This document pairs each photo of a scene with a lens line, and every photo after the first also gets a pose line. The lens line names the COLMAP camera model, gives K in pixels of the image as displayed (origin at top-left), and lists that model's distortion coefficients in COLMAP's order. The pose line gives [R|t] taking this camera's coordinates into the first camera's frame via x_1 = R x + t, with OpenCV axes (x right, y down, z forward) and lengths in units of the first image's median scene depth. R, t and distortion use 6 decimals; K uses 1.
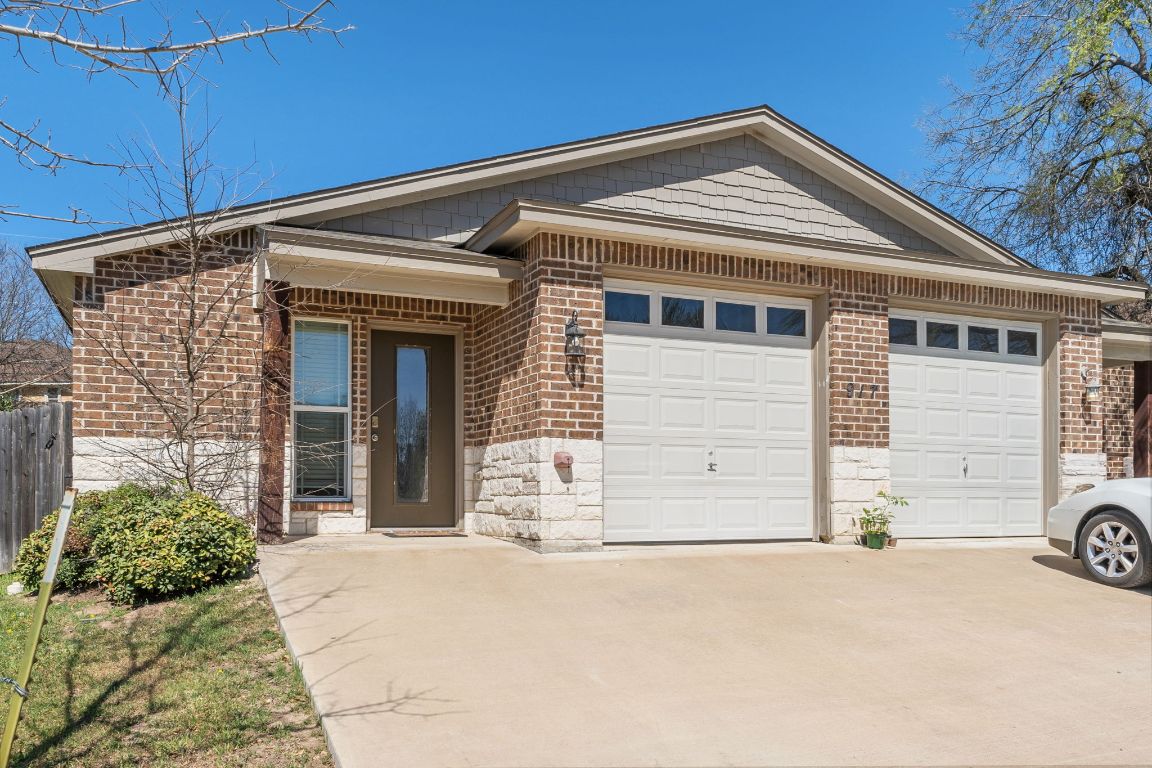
lens RADIAL K [[486.2, 0, 571.7], [0, 486.2, 370.9], [0, 0, 1]] dist [-0.005986, -0.000277]
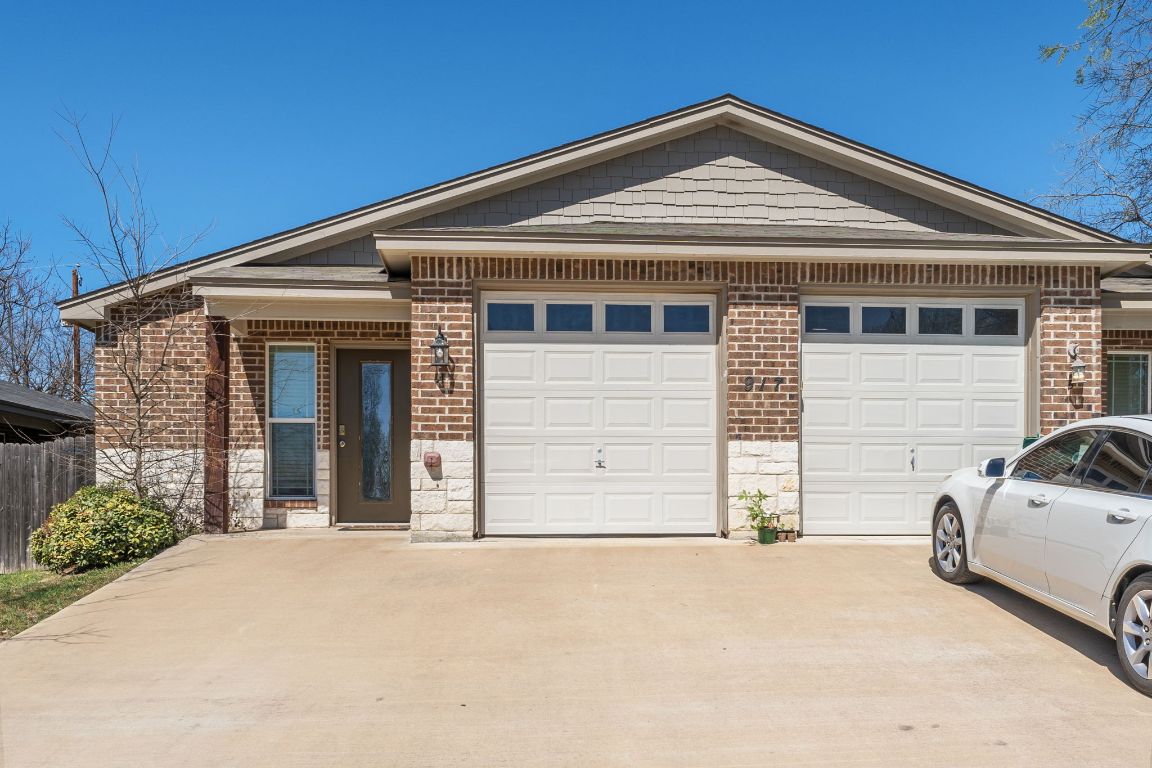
lens RADIAL K [[486.2, 0, 571.7], [0, 486.2, 370.9], [0, 0, 1]] dist [-0.005986, -0.000277]
pose [[0.984570, -0.049986, -0.167700, 0.388384], [0.049114, 0.998749, -0.009341, 0.005067], [0.167957, 0.000961, 0.985794, -0.034430]]
